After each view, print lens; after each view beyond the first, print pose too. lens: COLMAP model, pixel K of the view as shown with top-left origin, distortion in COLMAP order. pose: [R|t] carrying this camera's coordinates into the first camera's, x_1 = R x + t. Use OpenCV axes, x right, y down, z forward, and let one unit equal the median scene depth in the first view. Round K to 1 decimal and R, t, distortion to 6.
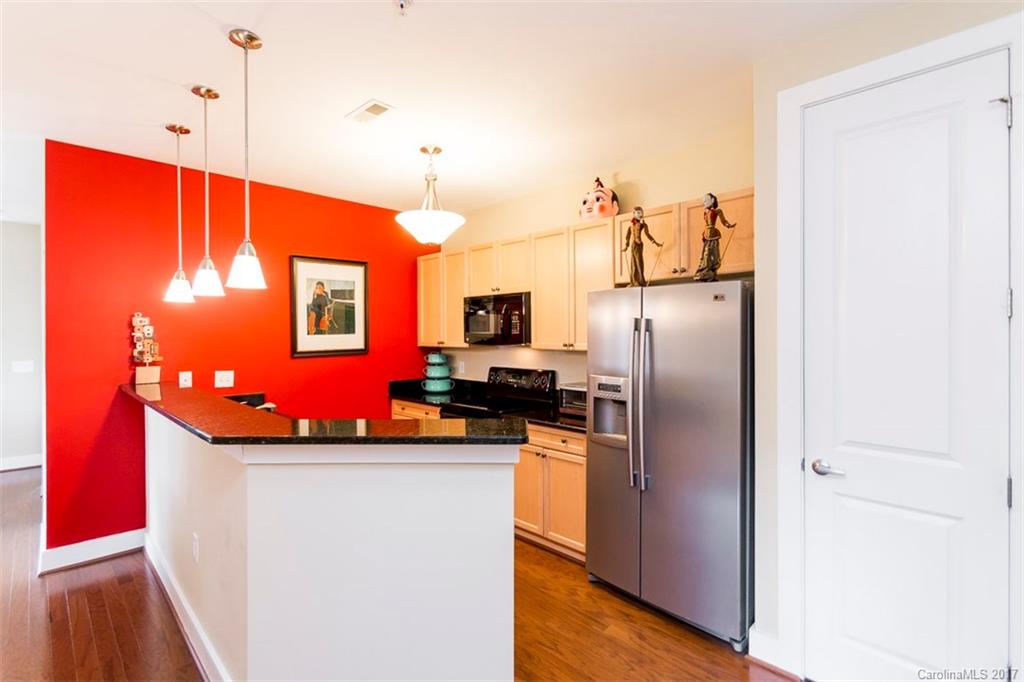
lens RADIAL K [[491.3, 0, 508.3], [0, 491.3, 331.5], [0, 0, 1]] dist [0.010906, -0.003576]
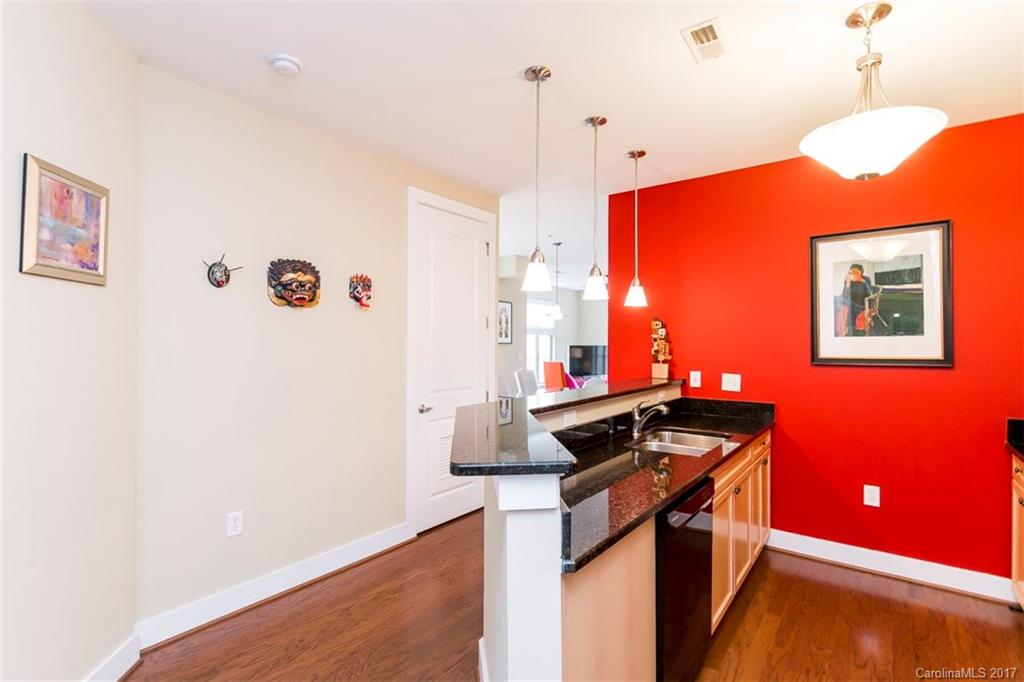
lens RADIAL K [[491.3, 0, 490.5], [0, 491.3, 335.5], [0, 0, 1]] dist [0.010906, -0.003576]
pose [[0.121937, -0.009093, -0.992496, 0.360011], [-0.001544, 0.999955, -0.009351, 0.016816], [0.992537, 0.002673, 0.121917, 0.469104]]
